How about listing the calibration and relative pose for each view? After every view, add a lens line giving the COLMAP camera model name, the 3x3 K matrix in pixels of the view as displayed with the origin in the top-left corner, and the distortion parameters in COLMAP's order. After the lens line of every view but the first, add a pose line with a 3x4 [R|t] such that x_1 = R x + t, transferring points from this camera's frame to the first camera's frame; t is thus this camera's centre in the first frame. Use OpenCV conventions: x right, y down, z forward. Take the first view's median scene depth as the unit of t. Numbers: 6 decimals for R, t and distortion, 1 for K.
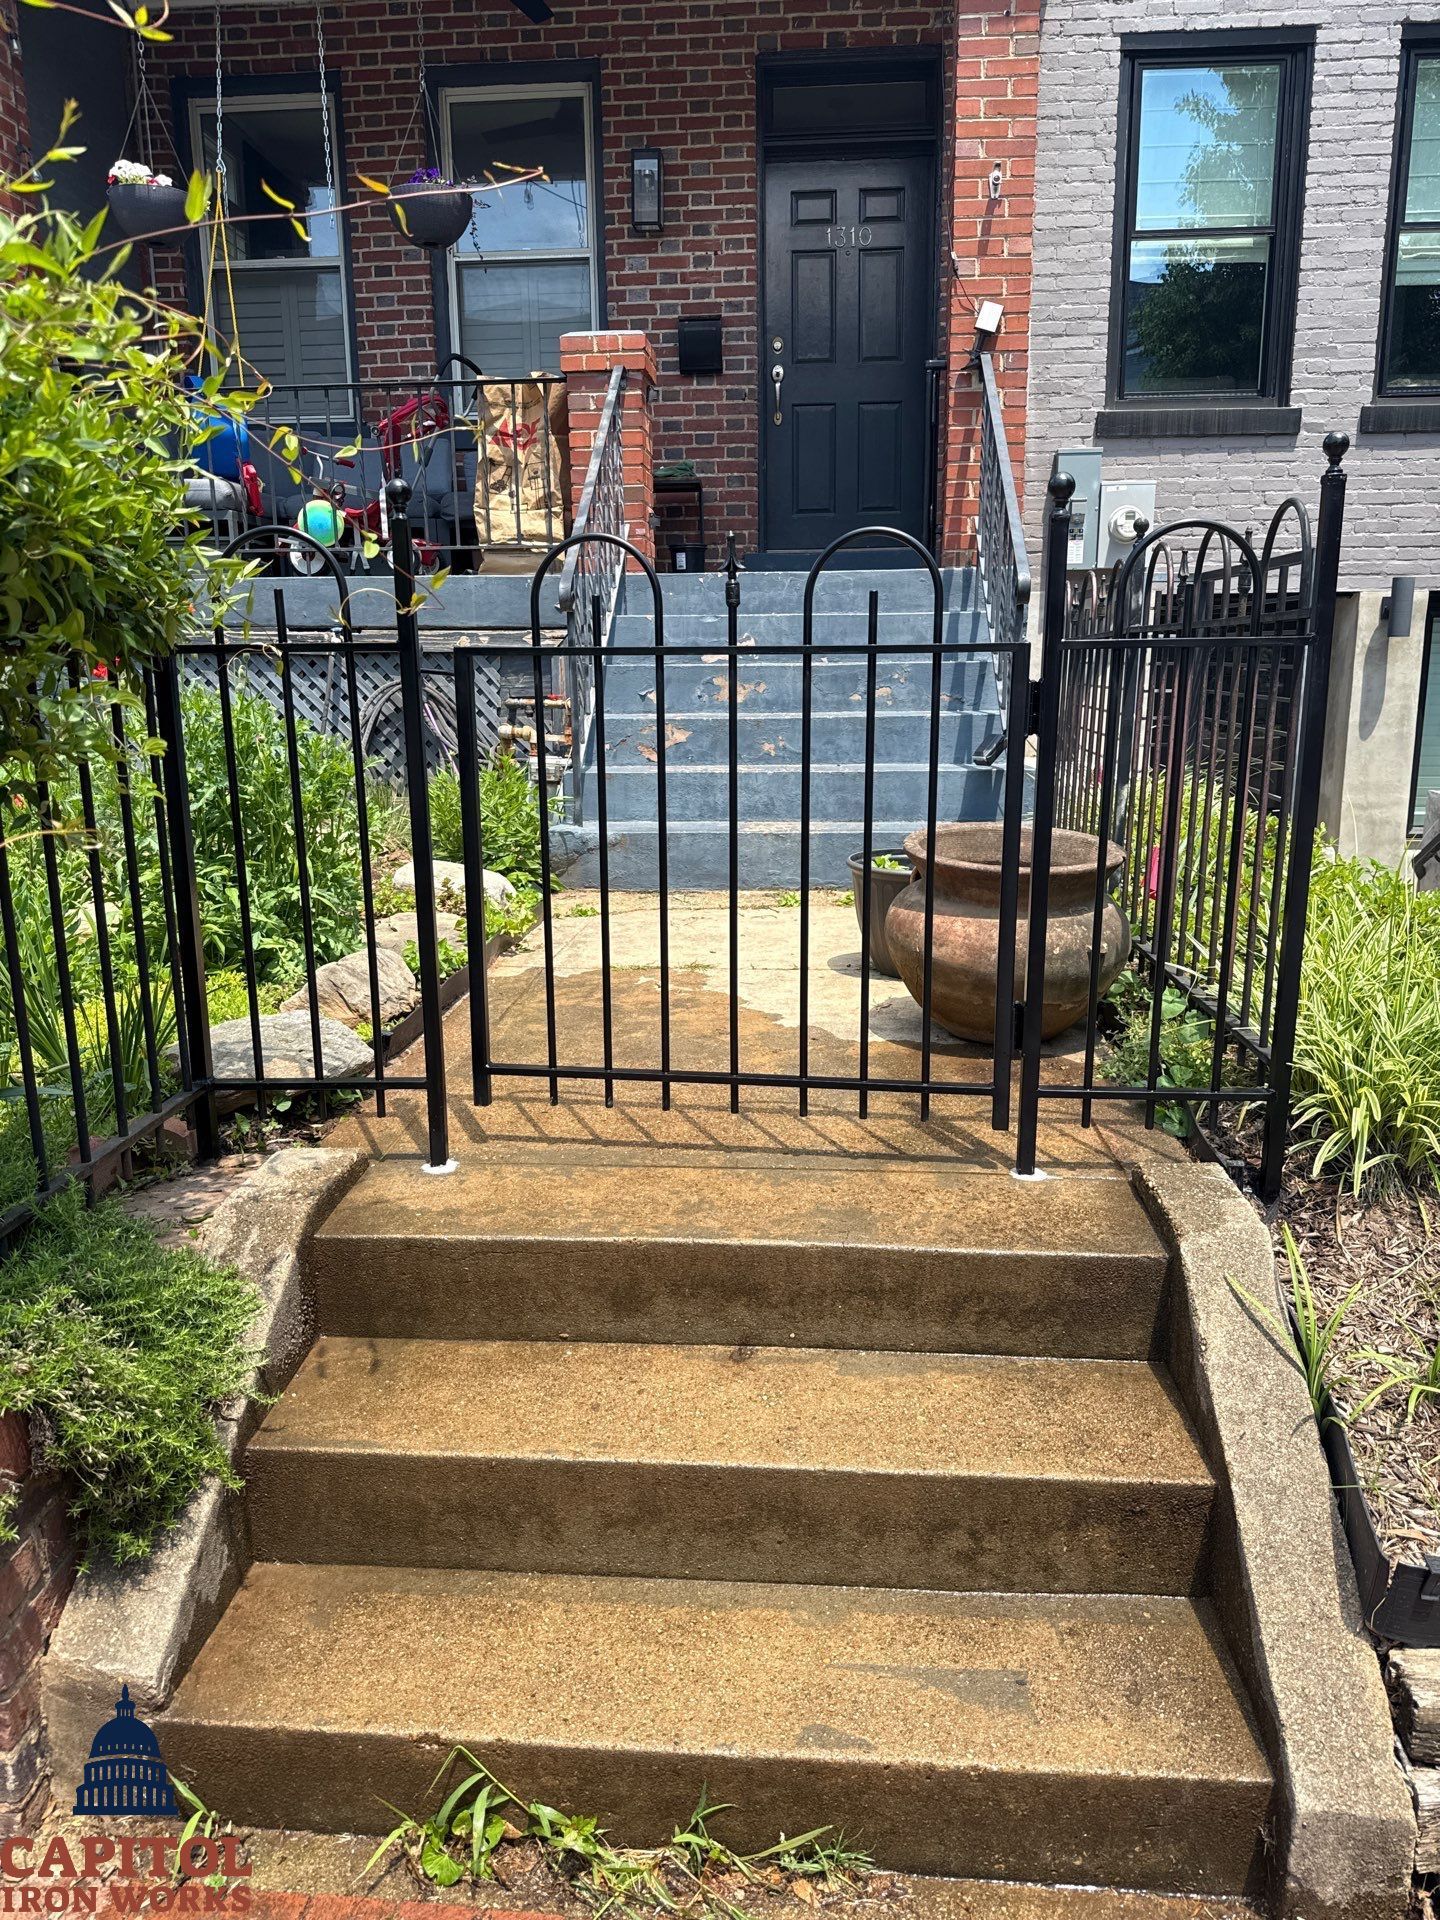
lens RADIAL K [[1325.5, 0, 728.6], [0, 1325.5, 957.6], [0, 0, 1]] dist [0.016810, -0.017664]
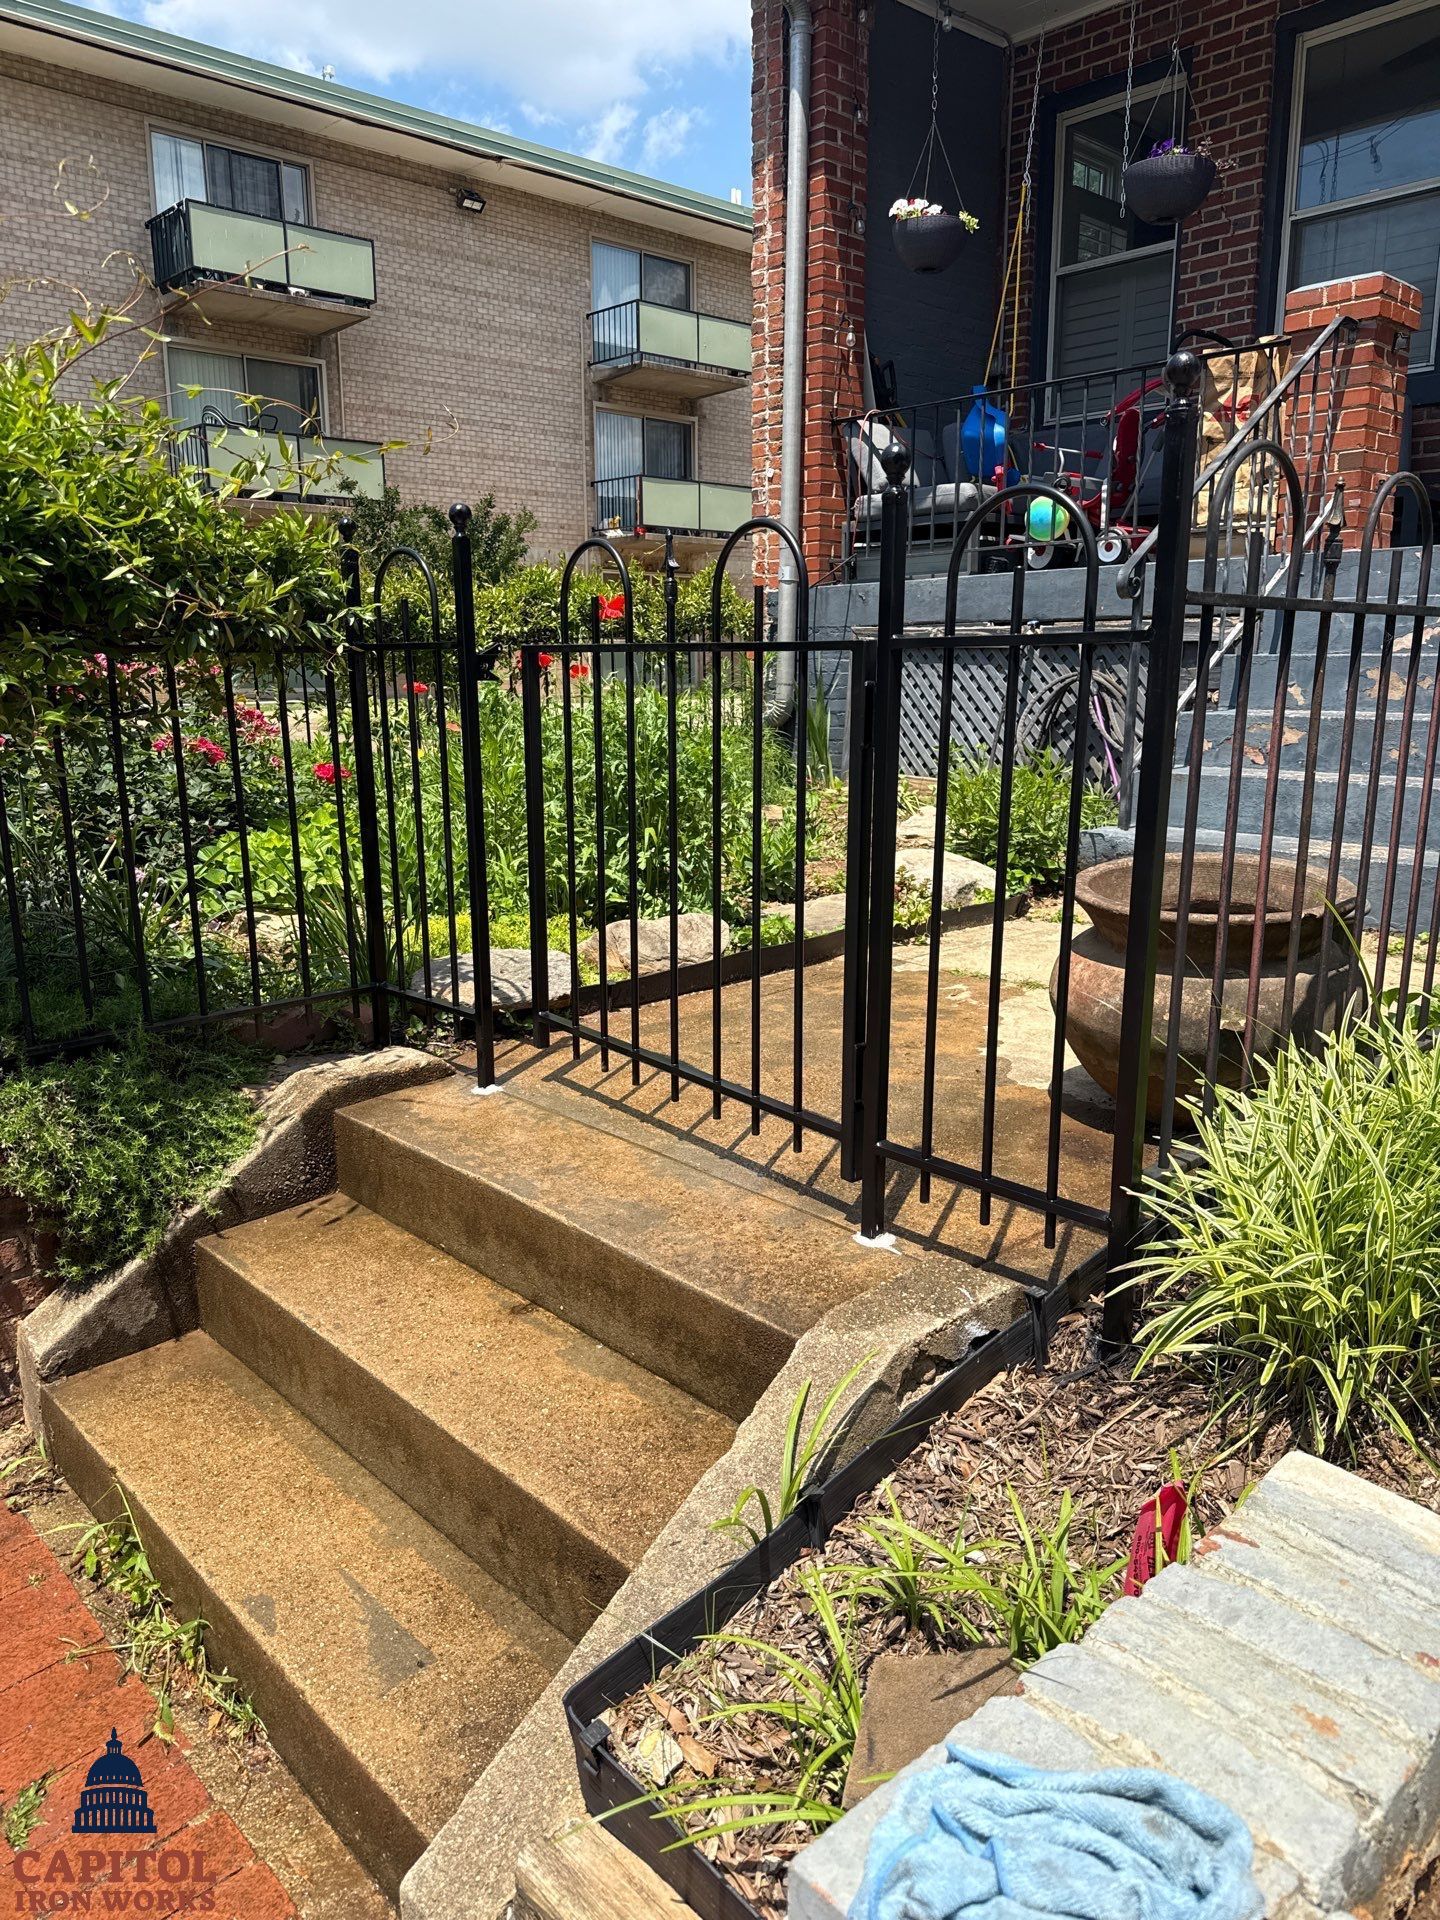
lens RADIAL K [[1325.5, 0, 726.3], [0, 1325.5, 962.6], [0, 0, 1]] dist [0.016810, -0.017664]
pose [[0.747029, 0.156852, -0.646023, 0.642498], [-0.149853, 0.986487, 0.066232, -0.058464], [0.647682, 0.047331, 0.760439, 0.232749]]
